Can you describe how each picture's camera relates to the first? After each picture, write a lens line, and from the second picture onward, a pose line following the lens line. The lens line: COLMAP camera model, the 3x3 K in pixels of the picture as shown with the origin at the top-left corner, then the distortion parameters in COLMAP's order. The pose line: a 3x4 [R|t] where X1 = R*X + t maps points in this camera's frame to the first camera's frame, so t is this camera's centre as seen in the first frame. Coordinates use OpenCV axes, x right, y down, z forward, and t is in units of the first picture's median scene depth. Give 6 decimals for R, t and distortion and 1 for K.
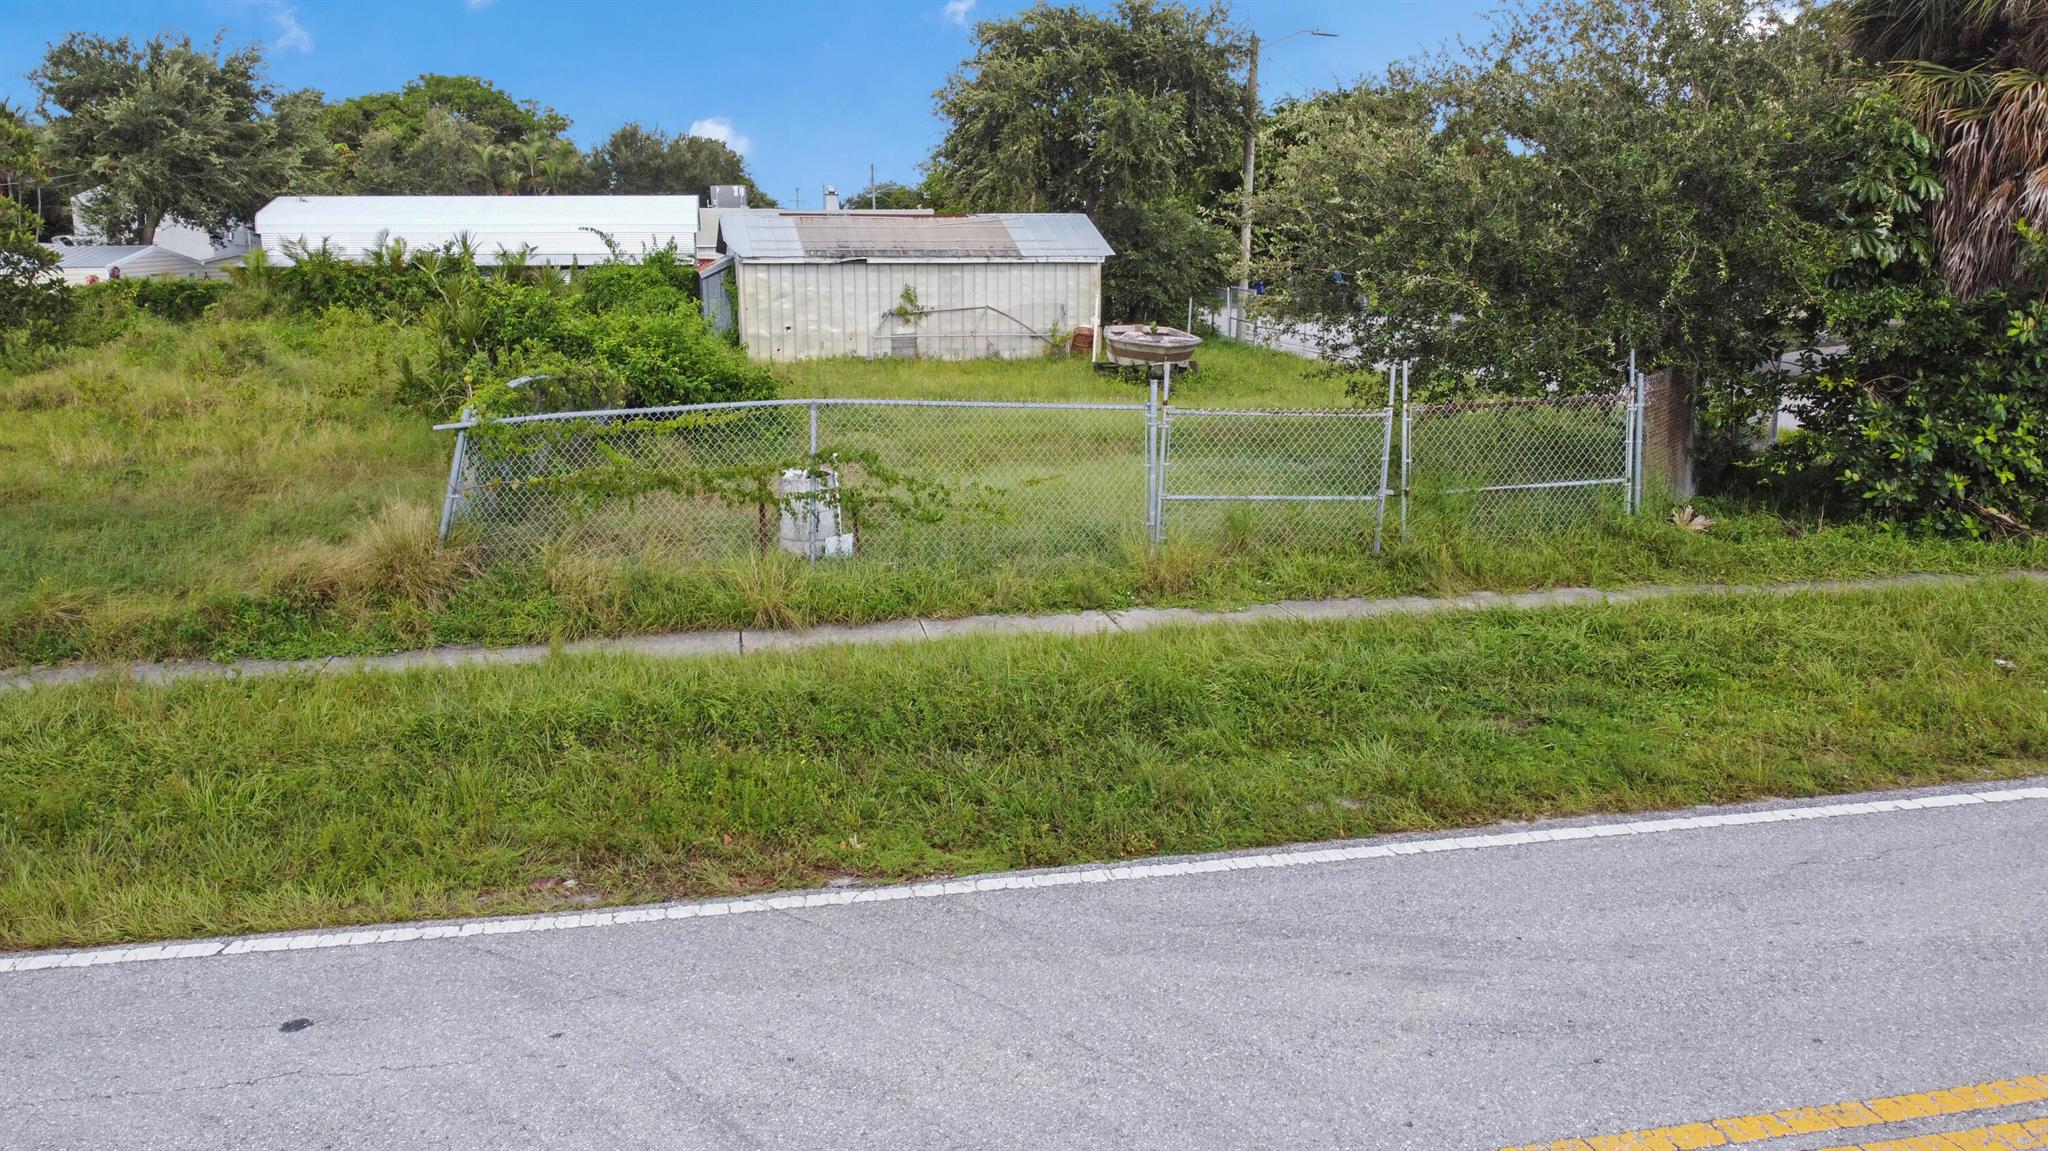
lens RADIAL K [[1537.4, 0, 1067.0], [0, 1537.4, 567.9], [0, 0, 1]] dist [-0.005049, -0.006929]
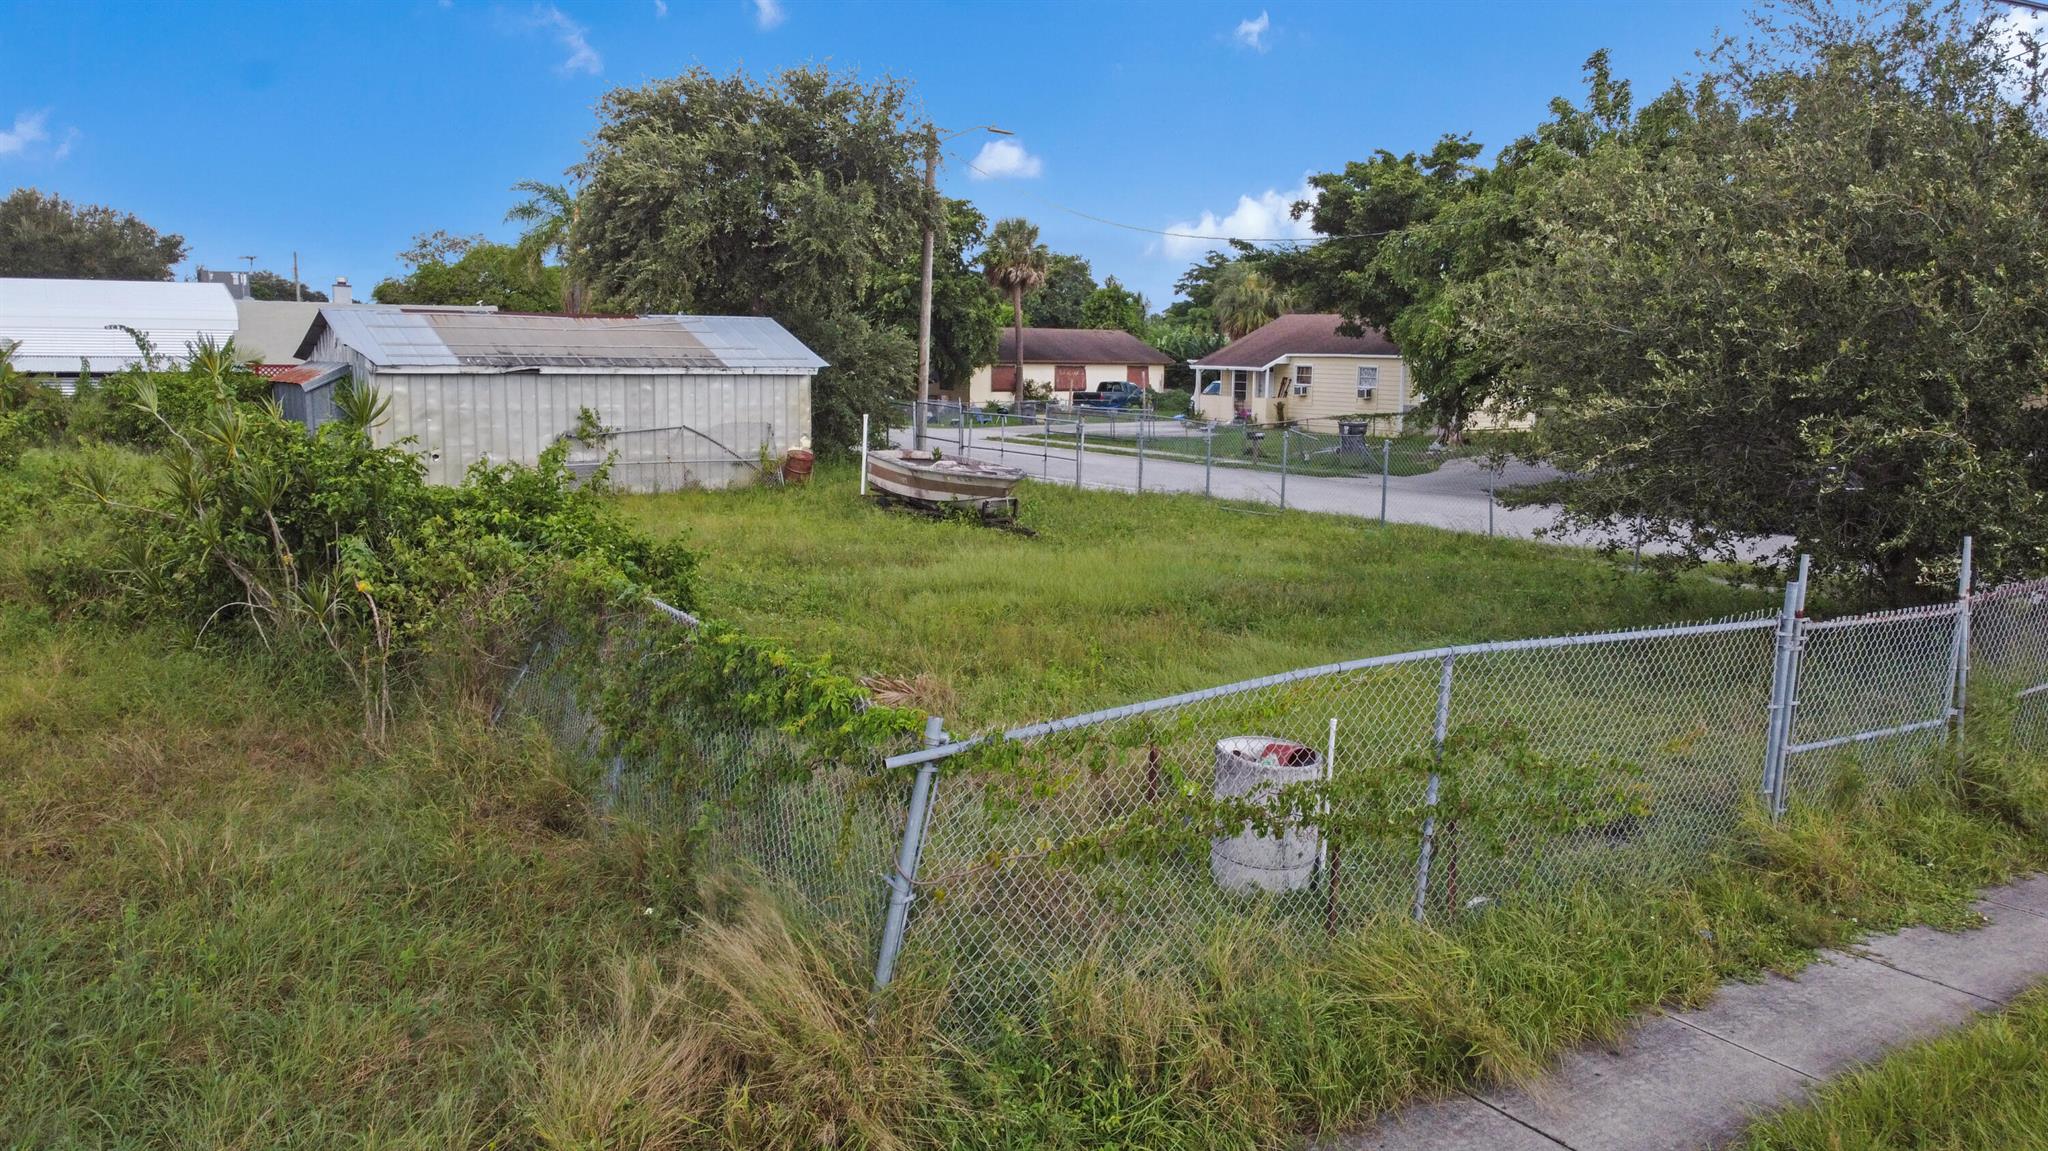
lens RADIAL K [[1537.4, 0, 1046.3], [0, 1537.4, 554.9], [0, 0, 1]] dist [-0.005049, -0.006929]
pose [[0.931174, -0.034445, 0.362944, -0.172232], [0.060580, 0.996306, -0.060870, -0.039731], [-0.359506, 0.078668, 0.929821, 0.169887]]
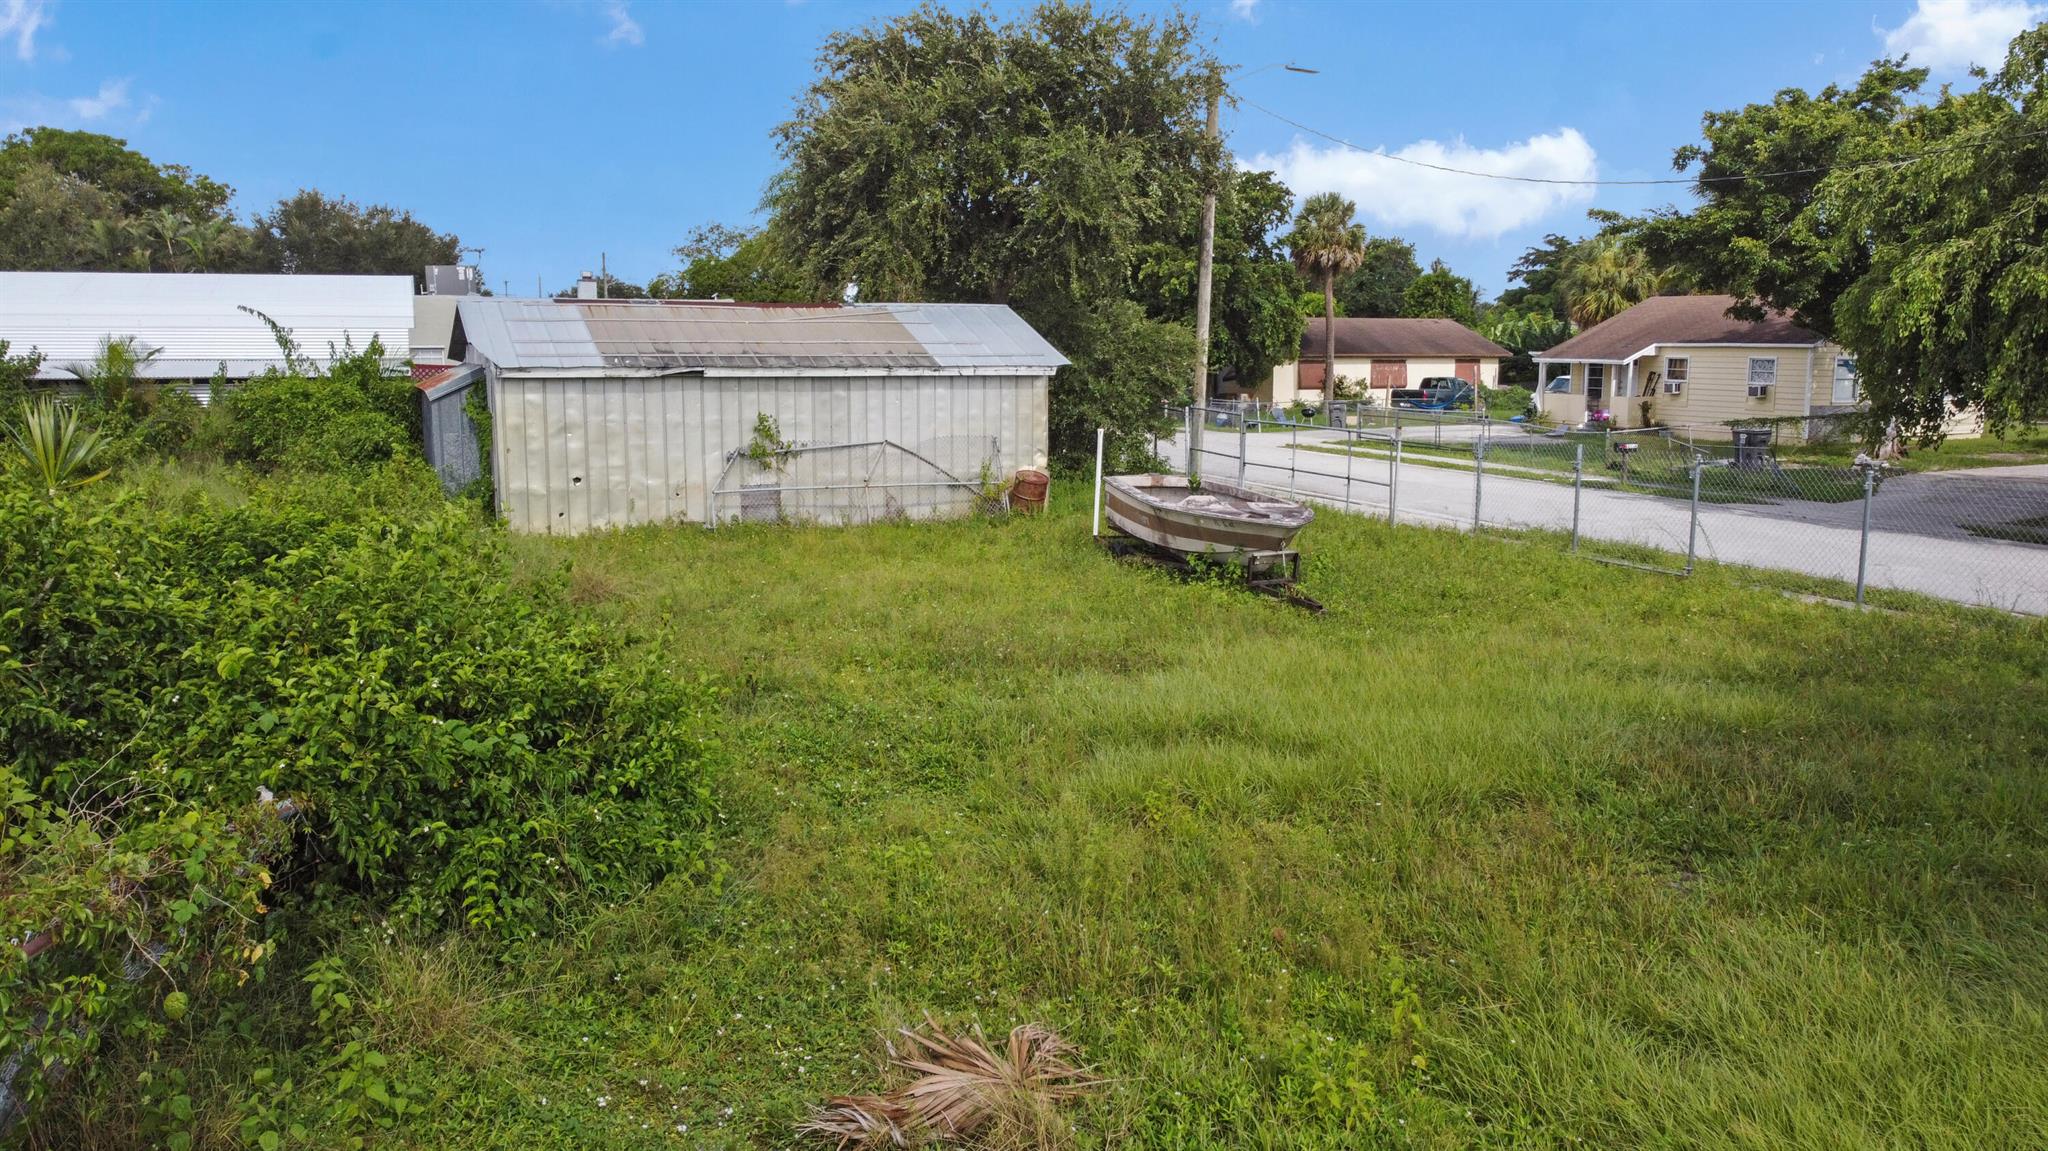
lens RADIAL K [[1537.4, 0, 1039.9], [0, 1537.4, 587.5], [0, 0, 1]] dist [-0.005049, -0.006929]
pose [[0.986241, -0.022905, 0.163722, -0.096011], [0.030950, 0.998427, -0.046755, -0.074920], [-0.162394, 0.051179, 0.985398, 0.344203]]
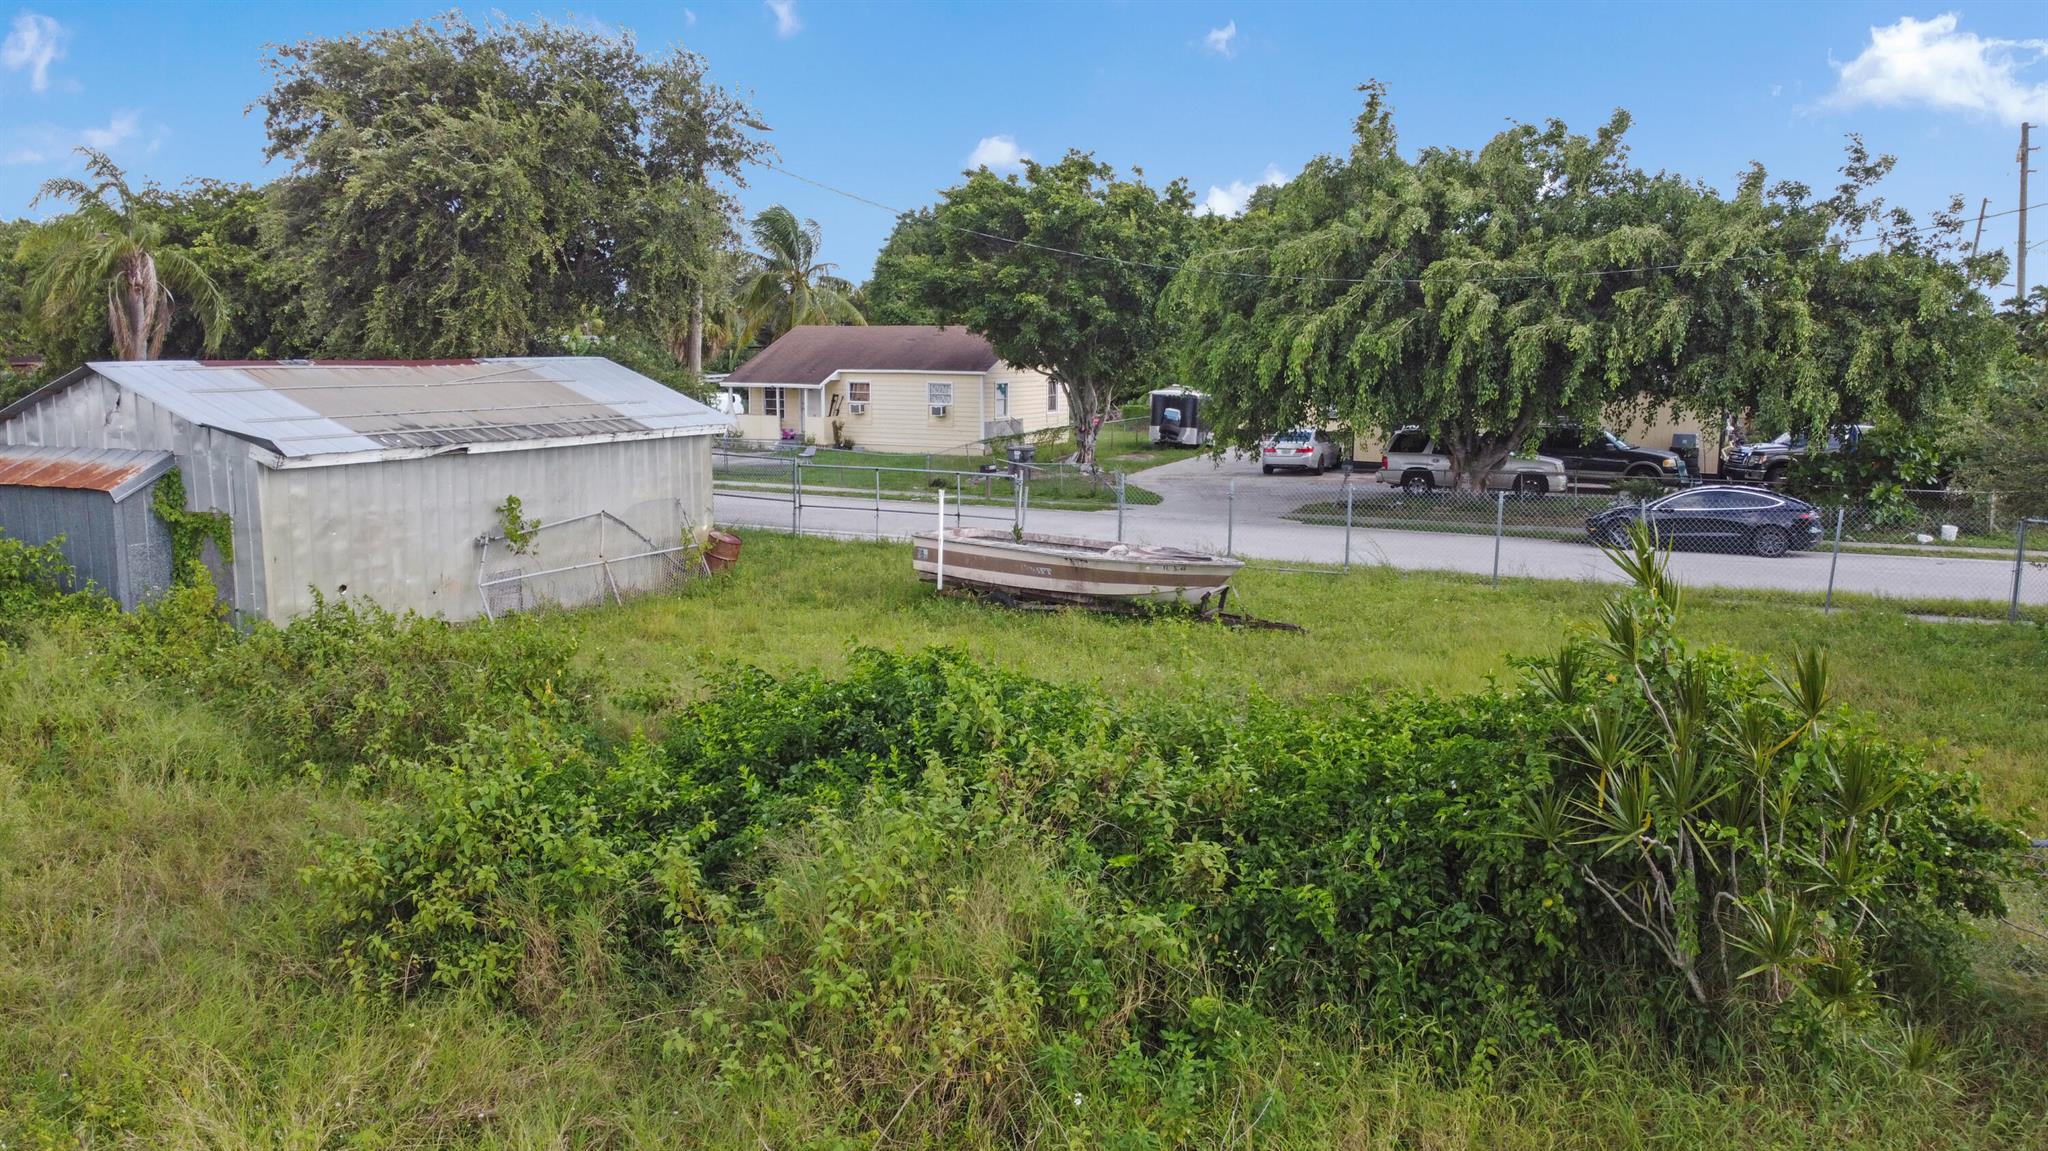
lens RADIAL K [[1537.4, 0, 1022.6], [0, 1537.4, 587.9], [0, 0, 1]] dist [-0.005049, -0.006929]
pose [[0.621238, -0.117596, 0.774748, -0.423392], [0.156050, 0.987439, 0.024750, -0.129813], [-0.767927, 0.105524, 0.631786, 0.491714]]
